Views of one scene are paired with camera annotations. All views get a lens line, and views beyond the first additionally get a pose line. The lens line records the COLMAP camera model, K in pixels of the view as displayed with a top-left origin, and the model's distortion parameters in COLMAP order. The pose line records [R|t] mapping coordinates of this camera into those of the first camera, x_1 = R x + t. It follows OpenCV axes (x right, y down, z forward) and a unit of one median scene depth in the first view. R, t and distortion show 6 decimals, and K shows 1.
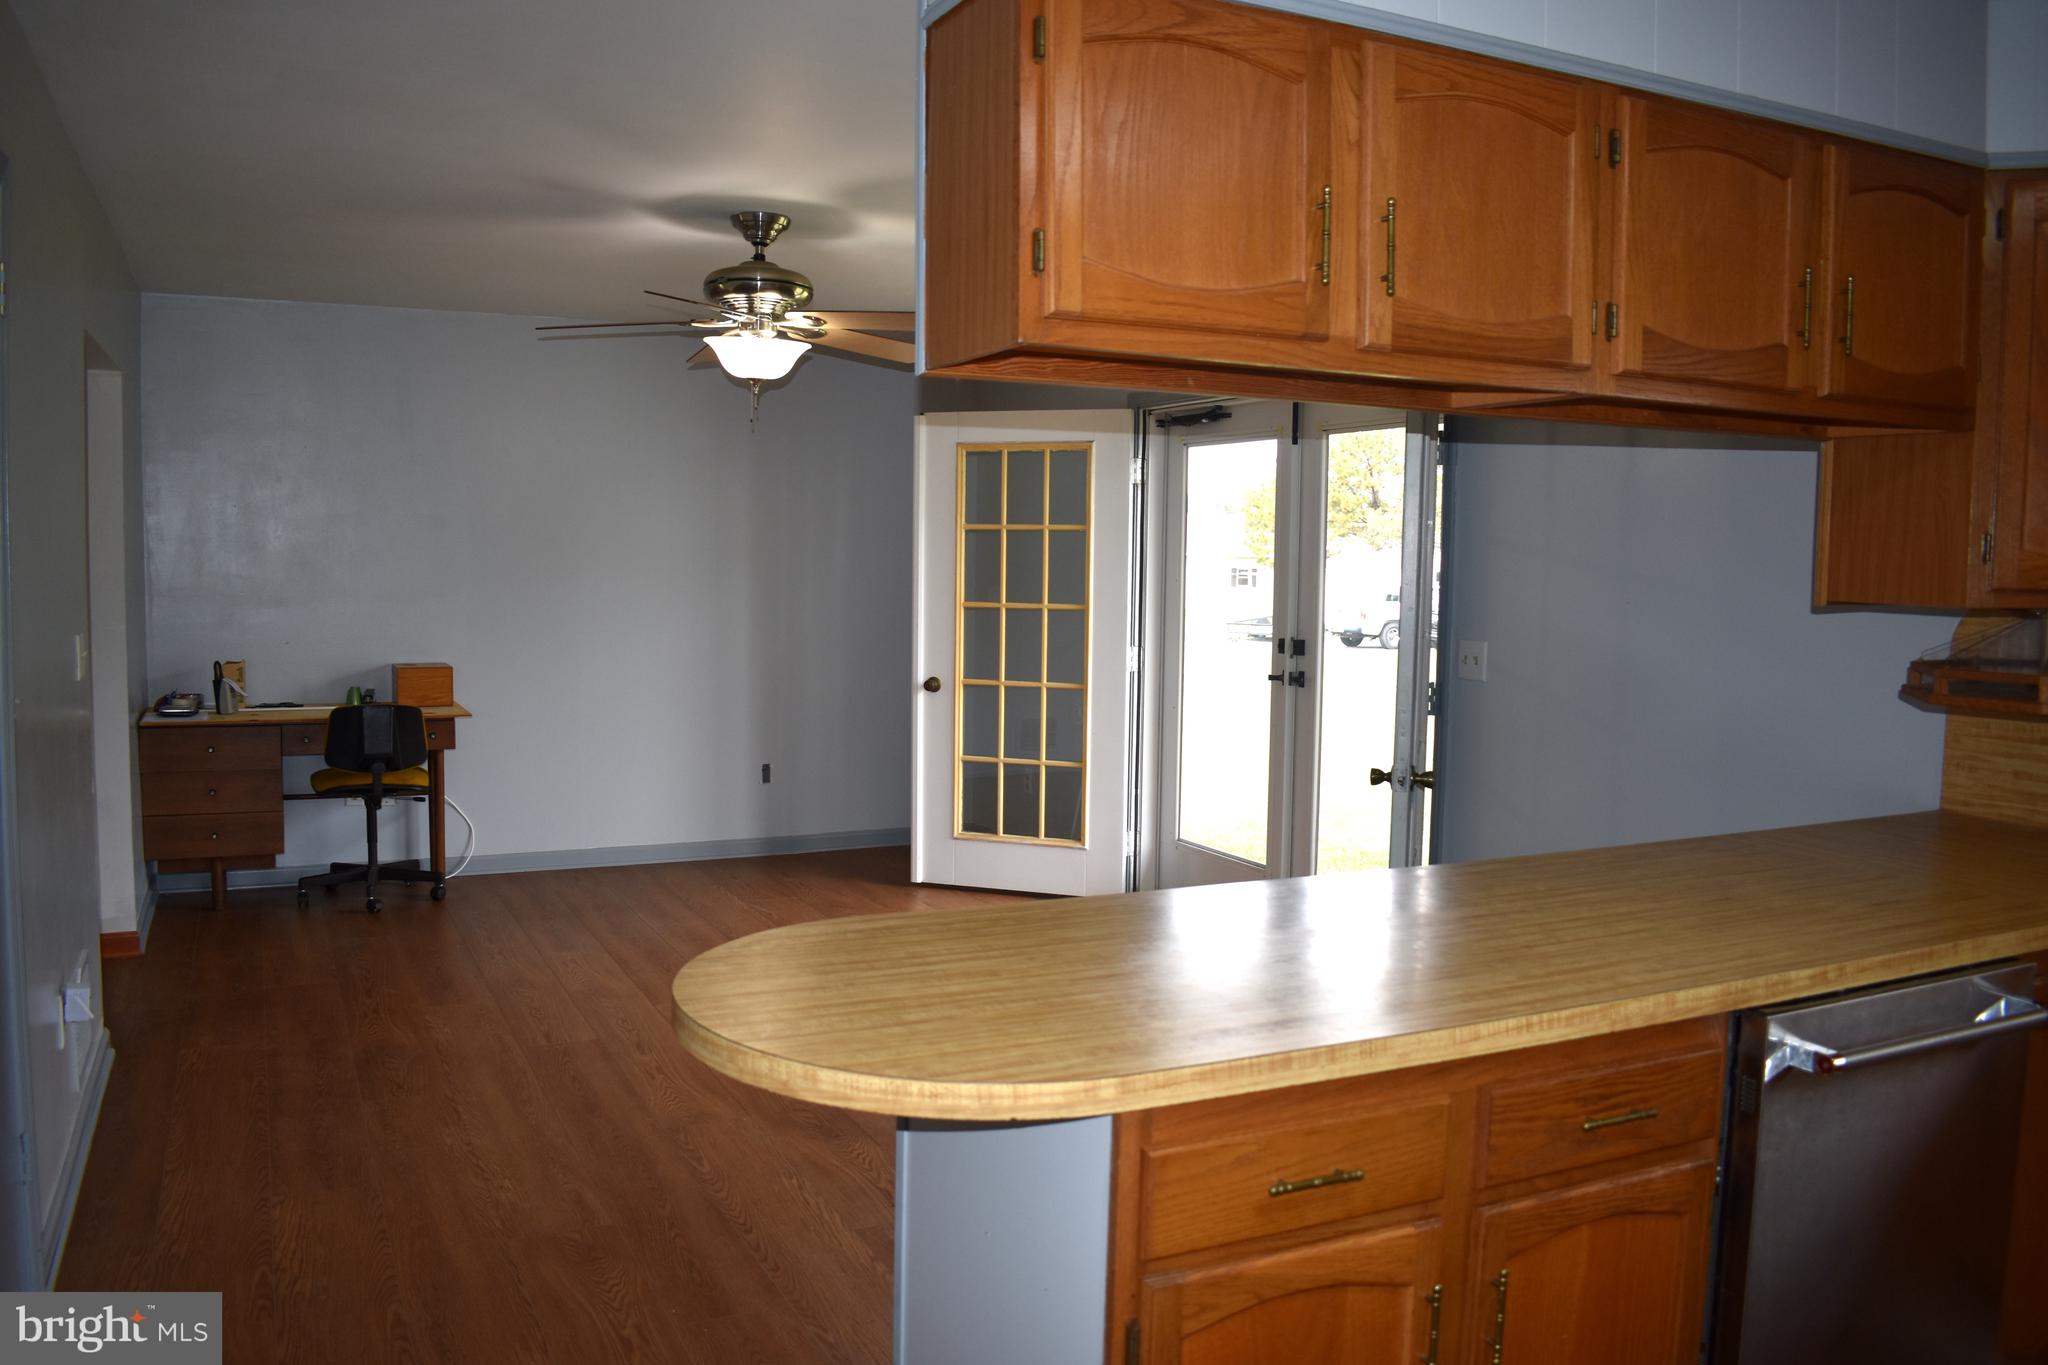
lens RADIAL K [[1574.0, 0, 1038.0], [0, 1574.0, 684.9], [0, 0, 1]] dist [-0.093749, 0.008824]
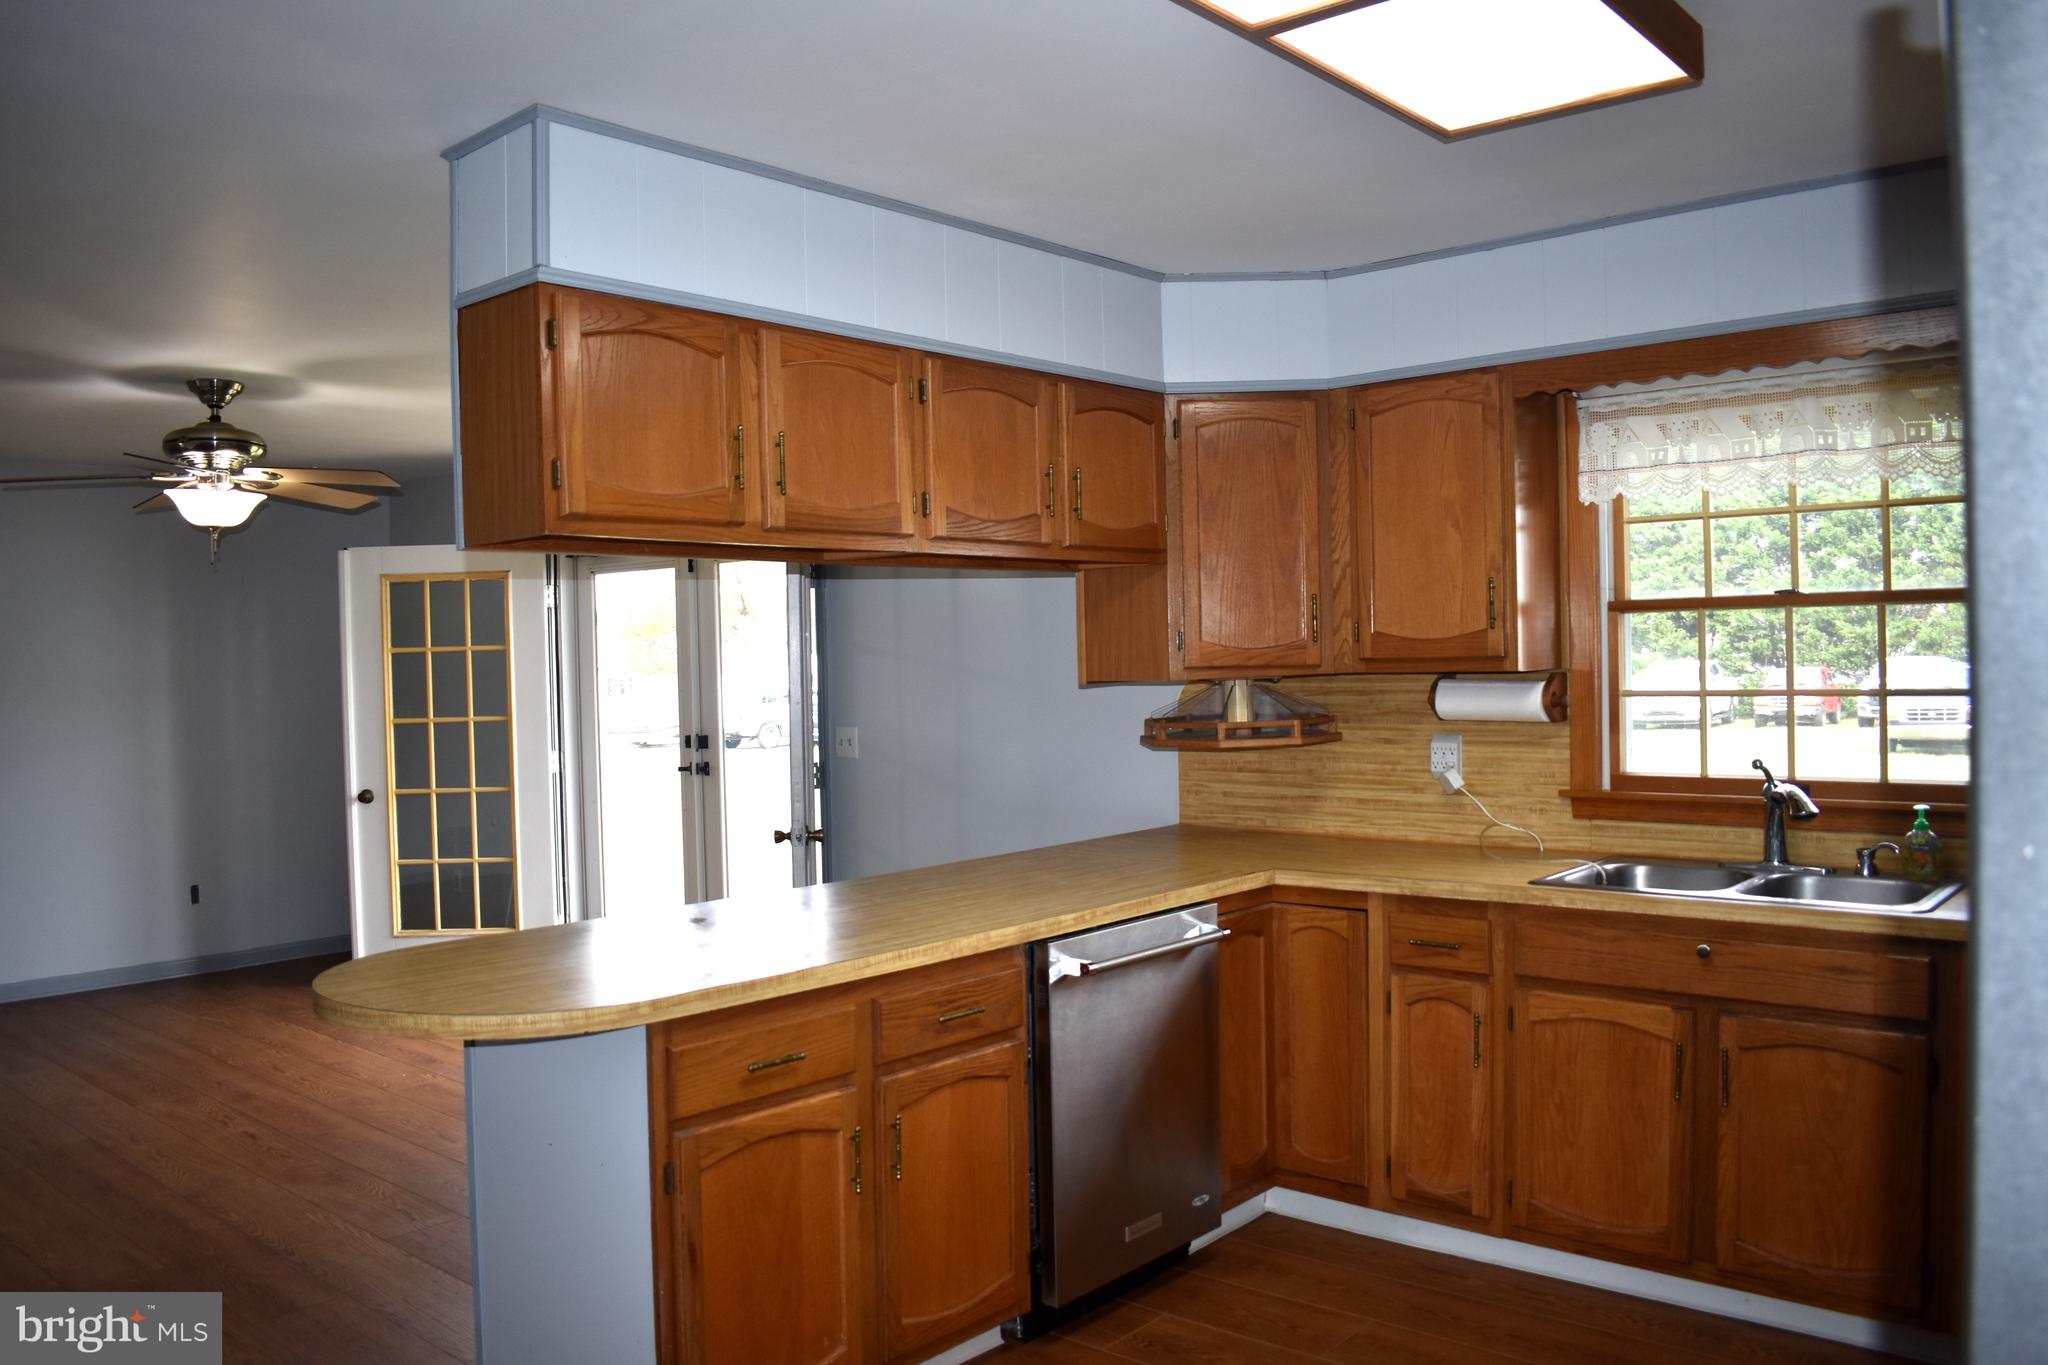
lens RADIAL K [[1574.0, 0, 1032.3], [0, 1574.0, 681.1], [0, 0, 1]] dist [-0.093749, 0.008824]
pose [[0.922913, -0.042220, 0.382687, -0.123554], [0.068670, 0.996082, -0.055717, 0.029757], [-0.378835, 0.077702, 0.922196, -0.424223]]
